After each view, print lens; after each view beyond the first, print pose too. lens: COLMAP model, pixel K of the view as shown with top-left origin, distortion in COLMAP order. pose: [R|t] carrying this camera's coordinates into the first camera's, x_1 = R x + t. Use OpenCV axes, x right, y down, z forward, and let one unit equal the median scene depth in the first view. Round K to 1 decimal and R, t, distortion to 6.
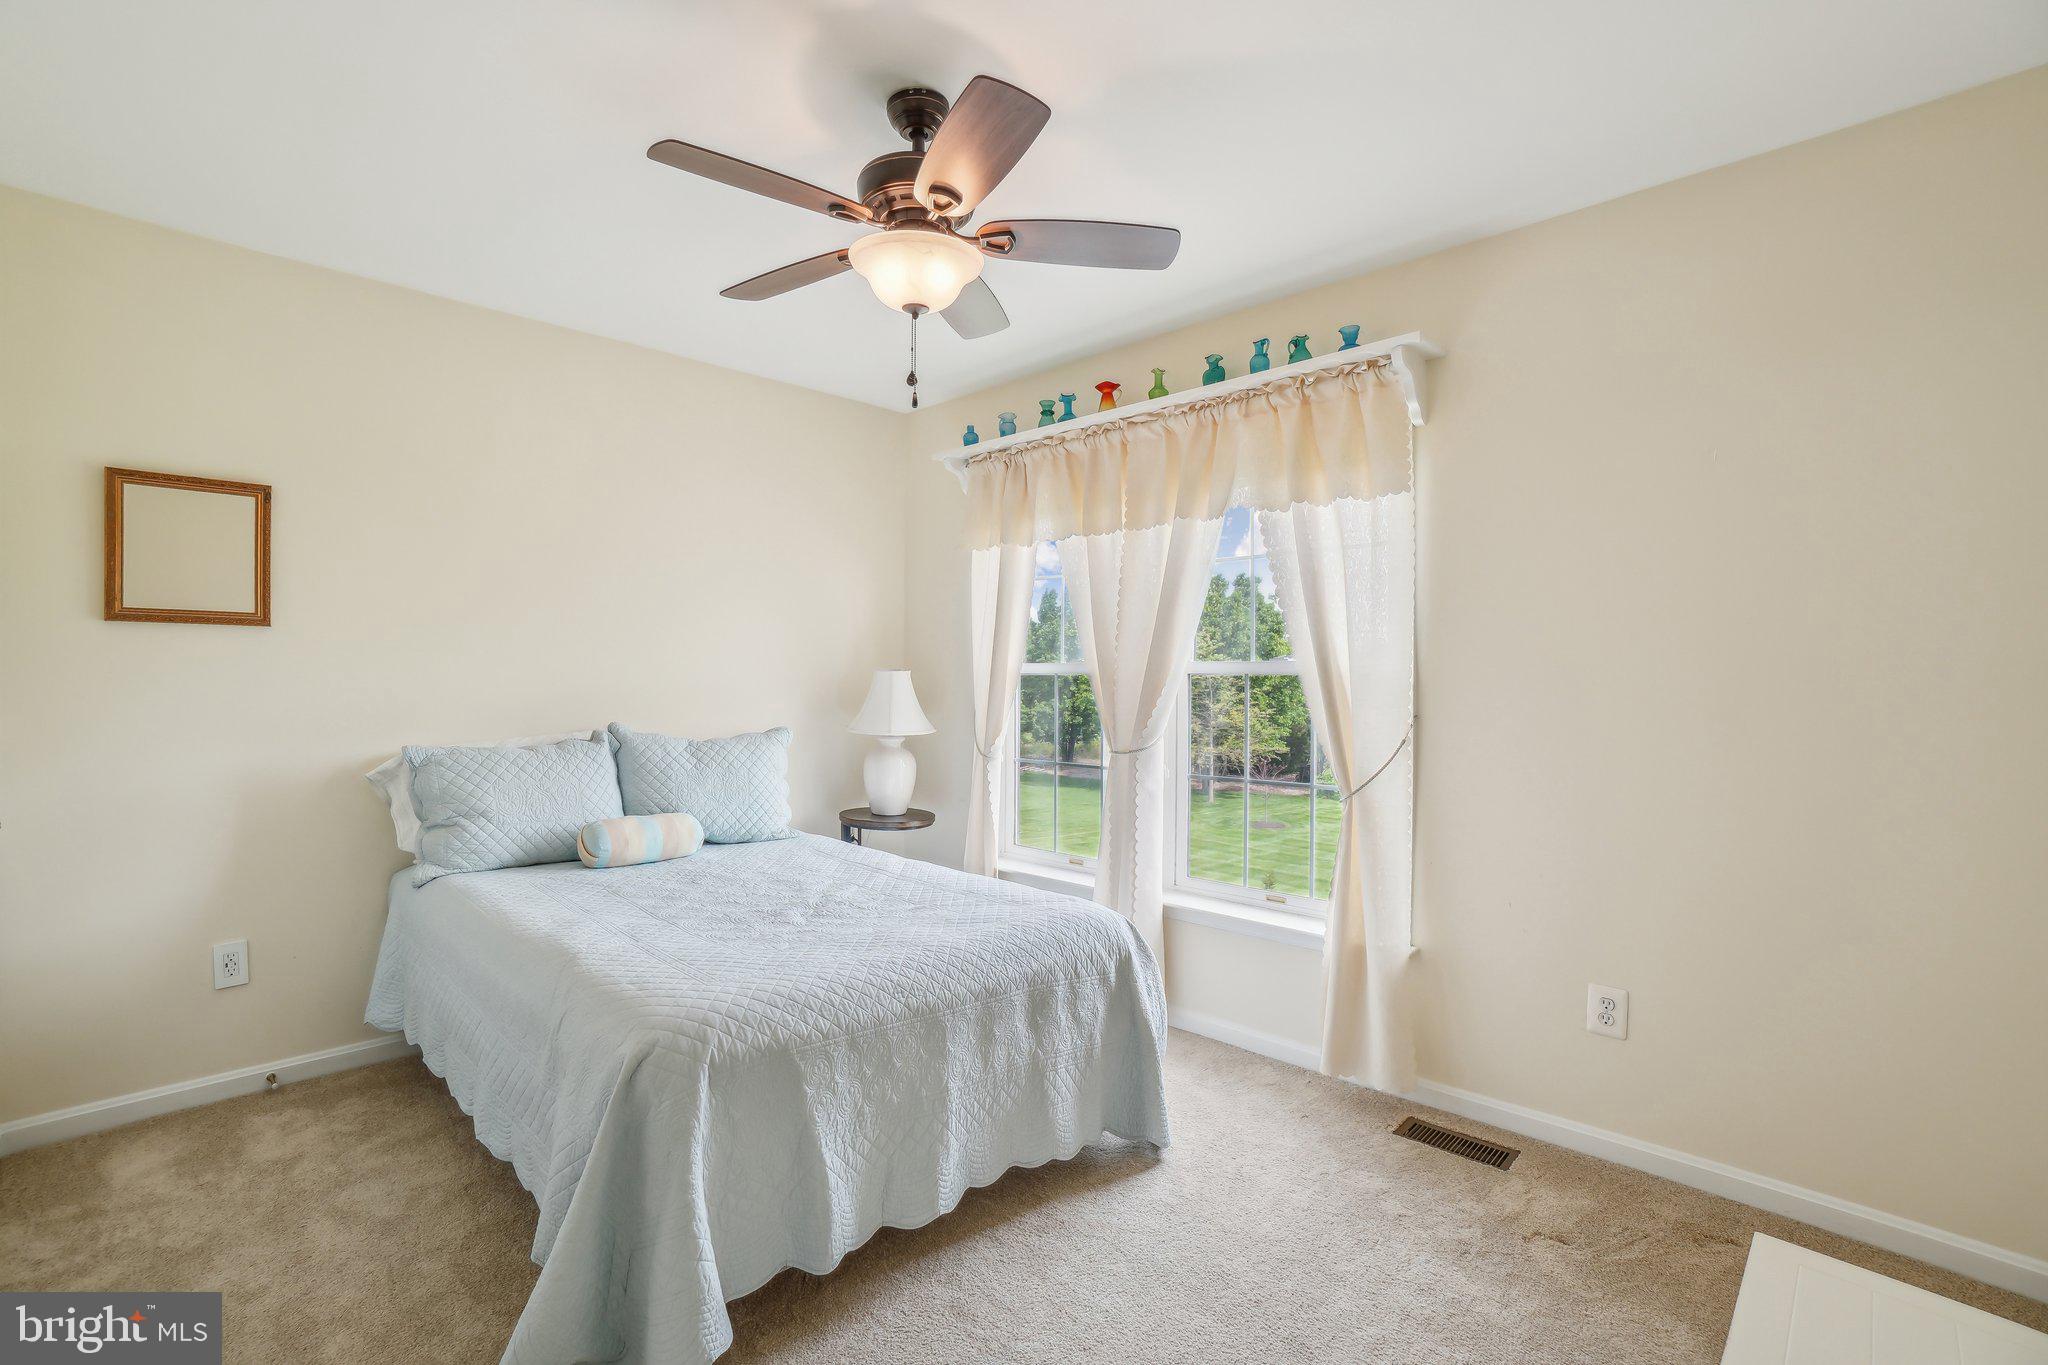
lens RADIAL K [[902.2, 0, 1024.0], [0, 902.2, 682.5], [0, 0, 1]] dist [-0.000306, -0.000234]
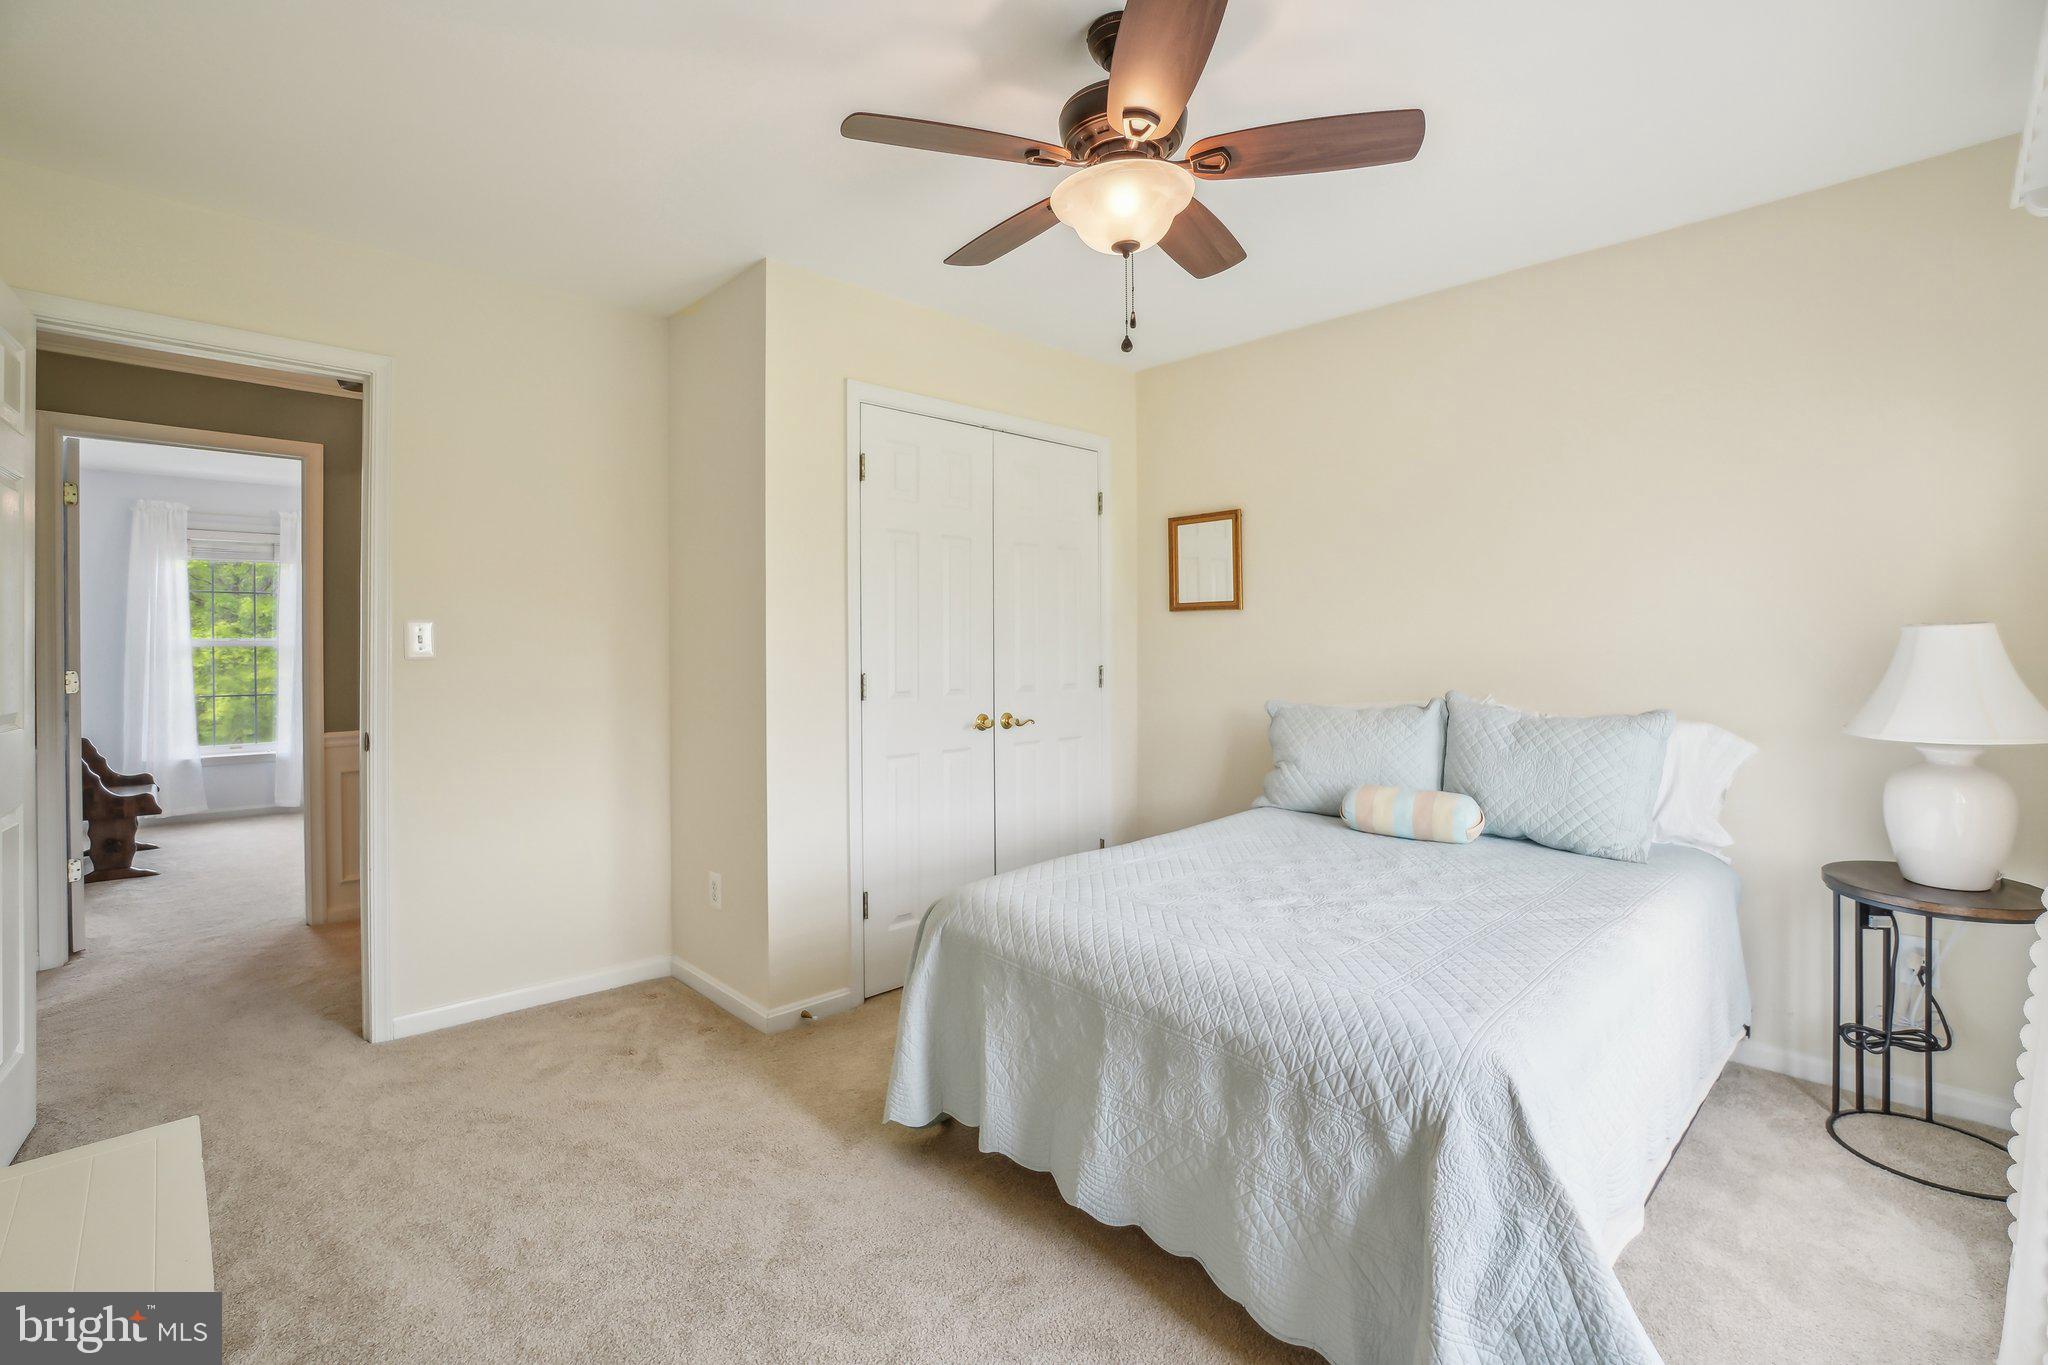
lens RADIAL K [[955.3, 0, 1025.5], [0, 955.3, 654.6], [0, 0, 1]] dist [-0.000947, 0.000019]
pose [[-0.009690, -0.000437, -0.999953, 0.773773], [0.001013, 0.999999, -0.000447, 0.009521], [0.999953, -0.001018, -0.009689, 0.811829]]
